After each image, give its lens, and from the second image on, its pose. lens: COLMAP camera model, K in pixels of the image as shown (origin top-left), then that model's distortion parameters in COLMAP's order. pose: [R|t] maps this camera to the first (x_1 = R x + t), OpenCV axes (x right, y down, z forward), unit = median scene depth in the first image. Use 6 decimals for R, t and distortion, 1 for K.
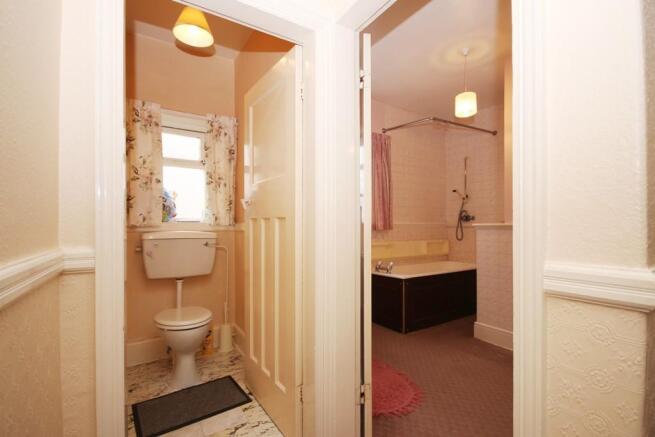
lens RADIAL K [[301.5, 0, 326.8], [0, 301.5, 219.6], [0, 0, 1]] dist [0.002461, 0.000391]
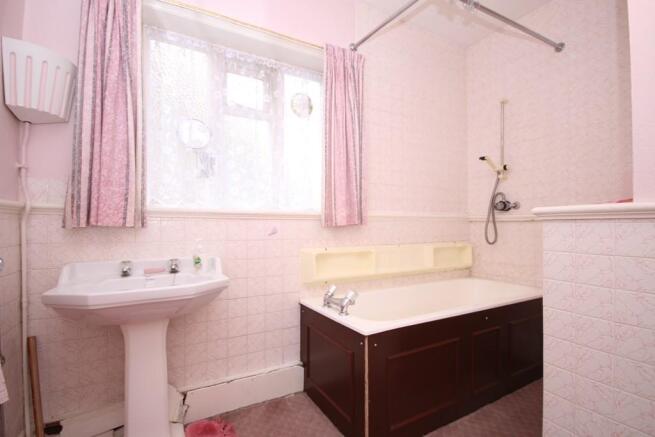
lens RADIAL K [[301.5, 0, 327.2], [0, 301.5, 220.9], [0, 0, 1]] dist [0.002461, 0.000391]
pose [[0.997977, 0.000530, -0.063578, 0.164811], [-0.000157, 0.999983, 0.005871, 0.020583], [0.063580, -0.005849, 0.997960, 0.408419]]
